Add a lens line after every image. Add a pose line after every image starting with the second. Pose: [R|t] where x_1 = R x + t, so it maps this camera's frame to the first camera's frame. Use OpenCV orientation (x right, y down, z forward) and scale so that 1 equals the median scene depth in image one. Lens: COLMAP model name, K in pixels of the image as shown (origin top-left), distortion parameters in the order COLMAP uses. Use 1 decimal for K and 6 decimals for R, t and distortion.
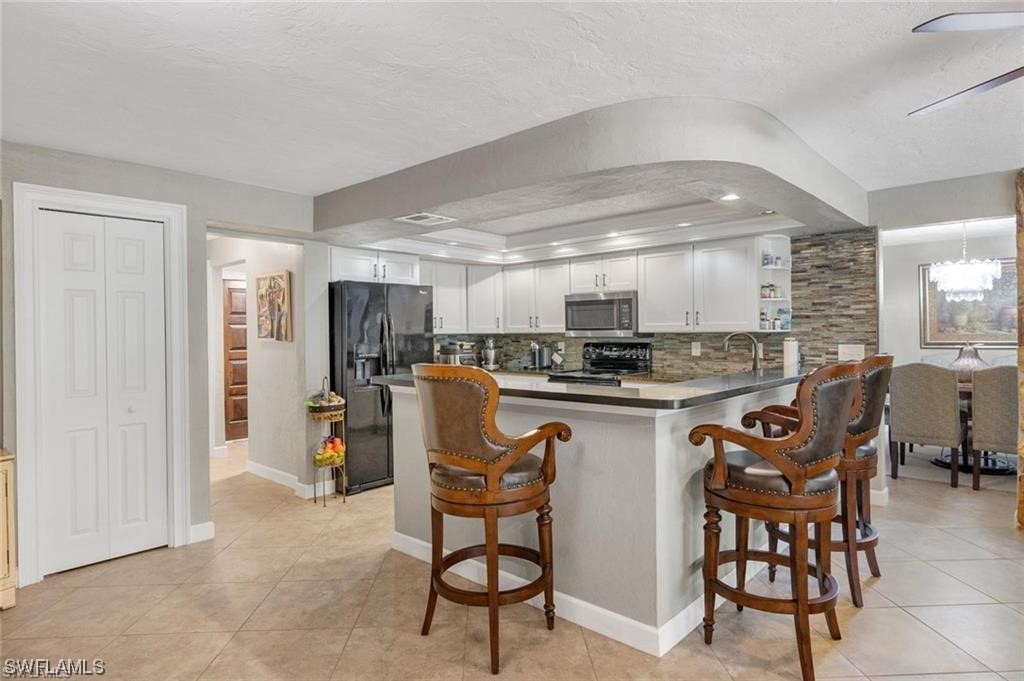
lens RADIAL K [[592.4, 0, 513.9], [0, 592.4, 329.4], [0, 0, 1]] dist [0.001922, 0.000340]
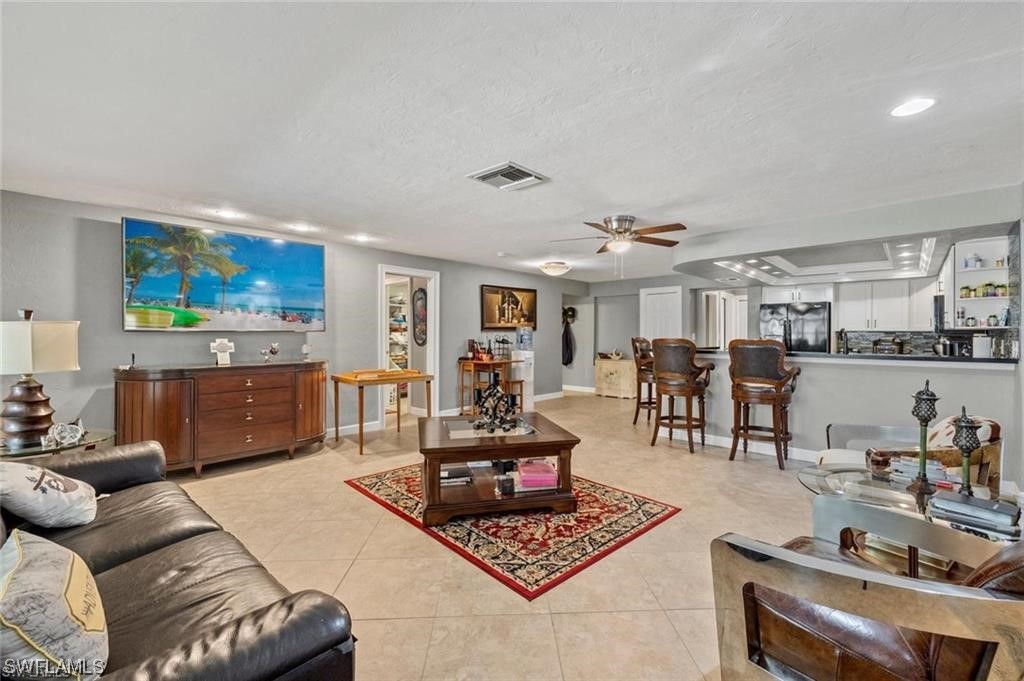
lens RADIAL K [[437.9, 0, 512.0], [0, 437.9, 340.5], [0, 0, 1]] dist [-0.000187, -0.000080]
pose [[-0.018992, 0.022478, -0.999567, 1.222600], [0.000247, 0.999747, 0.022477, 0.007650], [0.999820, 0.000180, -0.018993, 0.167512]]
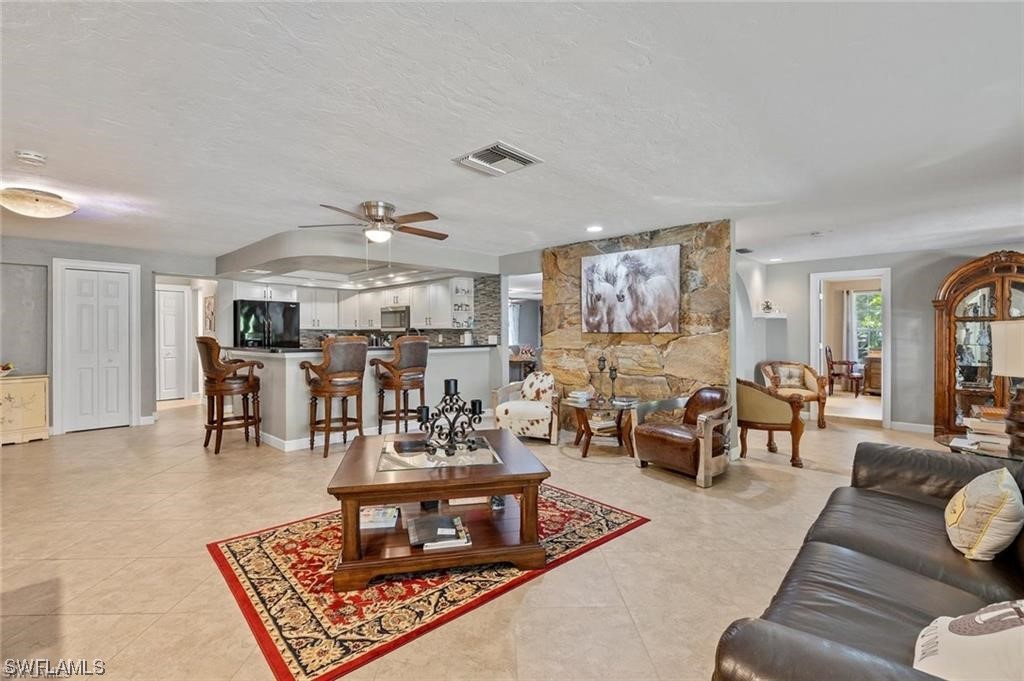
lens RADIAL K [[468.4, 0, 510.5], [0, 468.4, 330.7], [0, 0, 1]] dist [0.000520, -0.000010]
pose [[0.999802, 0.009520, -0.017488, 0.603726], [-0.009548, 0.999953, -0.001521, 0.011358], [0.017472, 0.001687, 0.999846, -0.487874]]
